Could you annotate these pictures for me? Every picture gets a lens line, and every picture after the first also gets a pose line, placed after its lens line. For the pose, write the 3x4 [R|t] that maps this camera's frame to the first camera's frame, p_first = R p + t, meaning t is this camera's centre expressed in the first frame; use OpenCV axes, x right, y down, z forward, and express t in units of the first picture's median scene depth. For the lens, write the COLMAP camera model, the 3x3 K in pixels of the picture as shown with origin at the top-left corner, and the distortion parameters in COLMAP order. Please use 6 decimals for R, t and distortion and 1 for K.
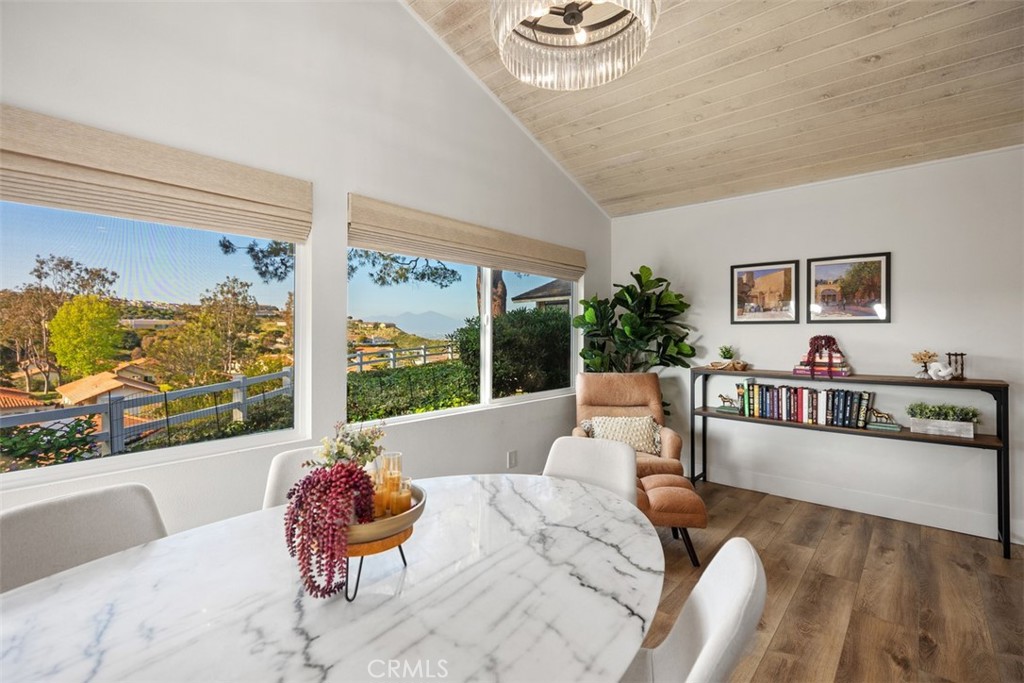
lens RADIAL K [[468.7, 0, 507.4], [0, 468.7, 331.6], [0, 0, 1]] dist [-0.002781, -0.000747]
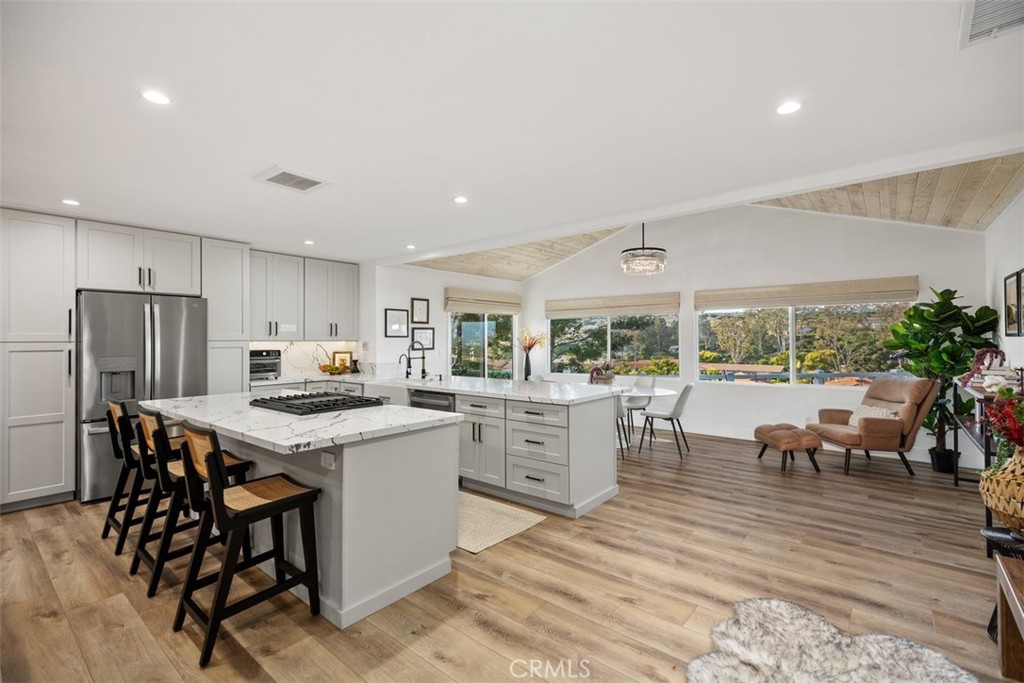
lens RADIAL K [[468.7, 0, 501.3], [0, 468.7, 339.1], [0, 0, 1]] dist [-0.002781, -0.000747]
pose [[0.016883, -0.004227, -0.999849, 1.553344], [0.010272, 0.999939, -0.004054, -0.018376], [0.999805, -0.010202, 0.016925, -0.094928]]
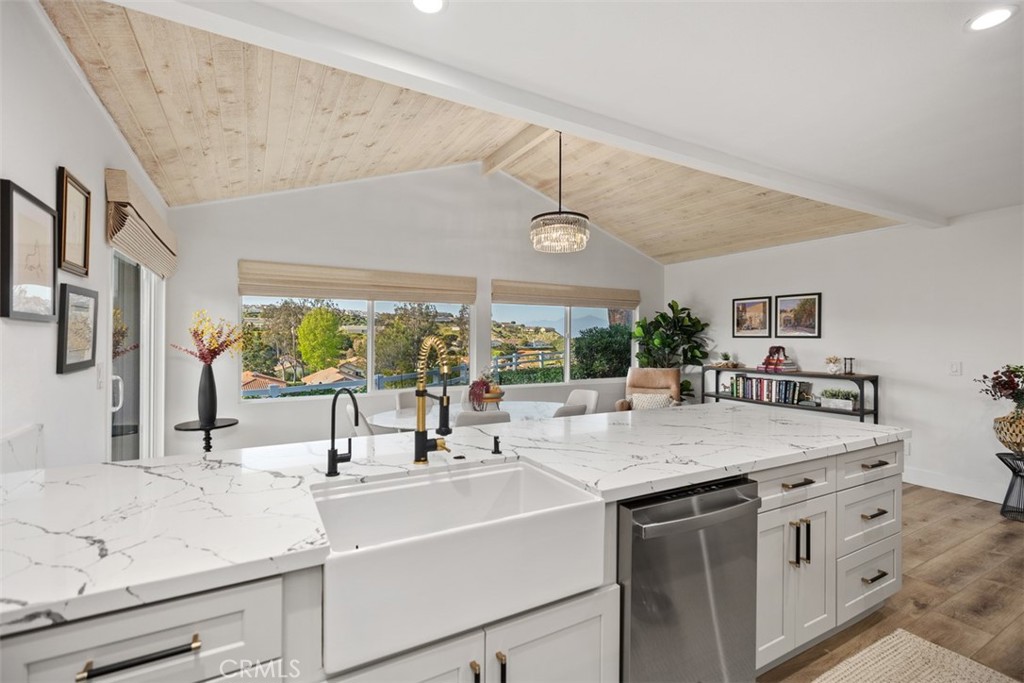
lens RADIAL K [[468.7, 0, 510.0], [0, 468.7, 337.5], [0, 0, 1]] dist [-0.002781, -0.000747]
pose [[0.945157, 0.001993, -0.326611, 0.308690], [-0.000516, 0.999989, 0.004609, -0.024241], [0.326617, -0.004188, 0.945147, -0.707348]]
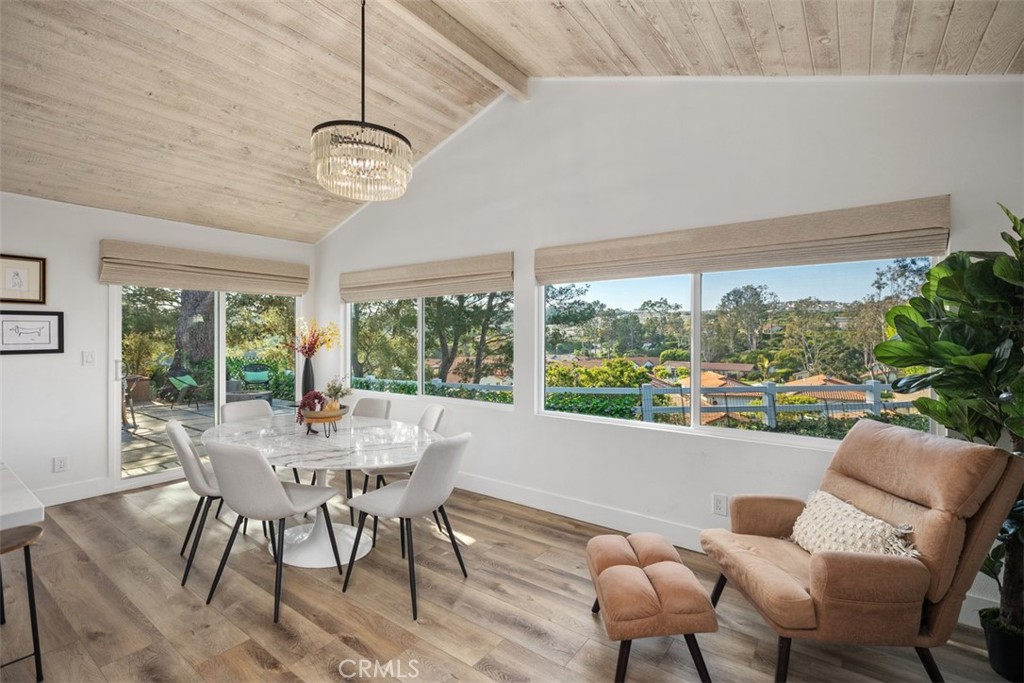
lens RADIAL K [[468.7, 0, 509.7], [0, 468.7, 340.4], [0, 0, 1]] dist [-0.002781, -0.000747]
pose [[0.073879, 0.006389, -0.997247, 0.749576], [0.003481, 0.999972, 0.006664, -0.017200], [0.997261, -0.003964, 0.073855, 0.552244]]
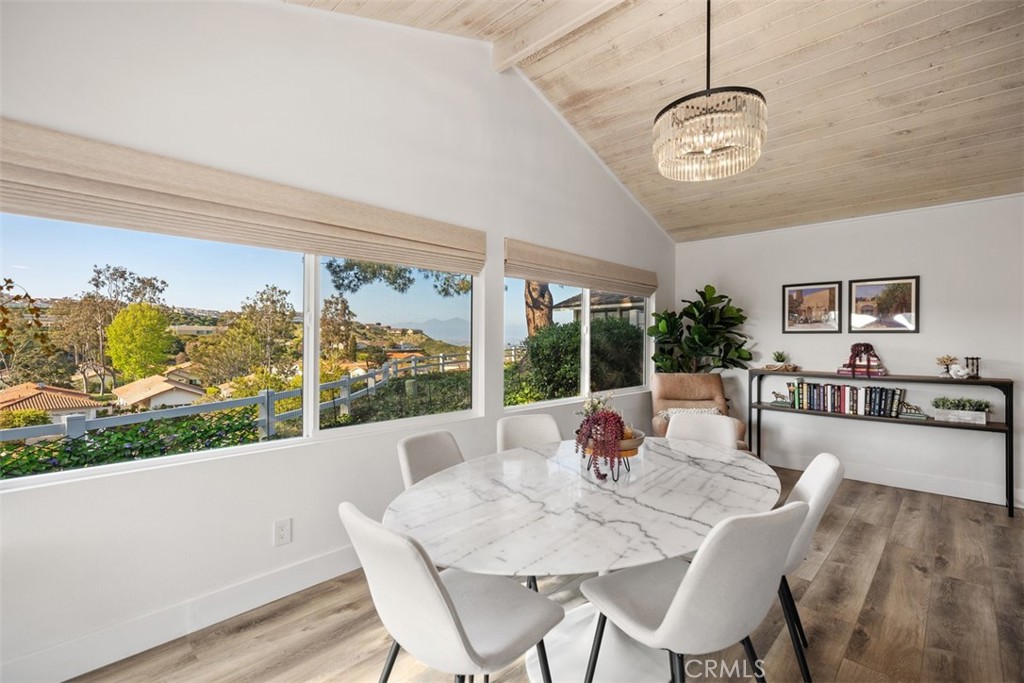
lens RADIAL K [[468.7, 0, 508.1], [0, 468.7, 339.0], [0, 0, 1]] dist [-0.002781, -0.000747]
pose [[0.998914, 0.002363, -0.046532, -0.181424], [-0.002261, 0.999995, 0.002234, -0.002909], [0.046537, -0.002126, 0.998914, -0.247724]]
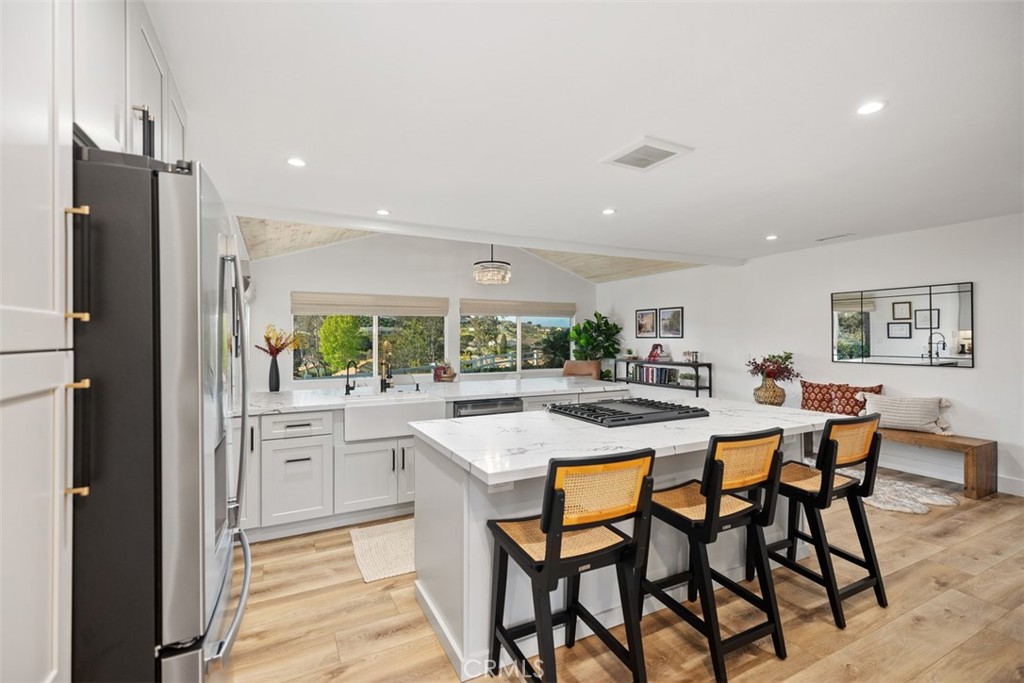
lens RADIAL K [[468.7, 0, 514.7], [0, 468.7, 334.5], [0, 0, 1]] dist [-0.002781, -0.000747]
pose [[0.934732, -0.007256, -0.355280, 0.758363], [0.006979, 0.999974, -0.002060, -0.033596], [0.355285, -0.000554, 0.934758, -1.226821]]
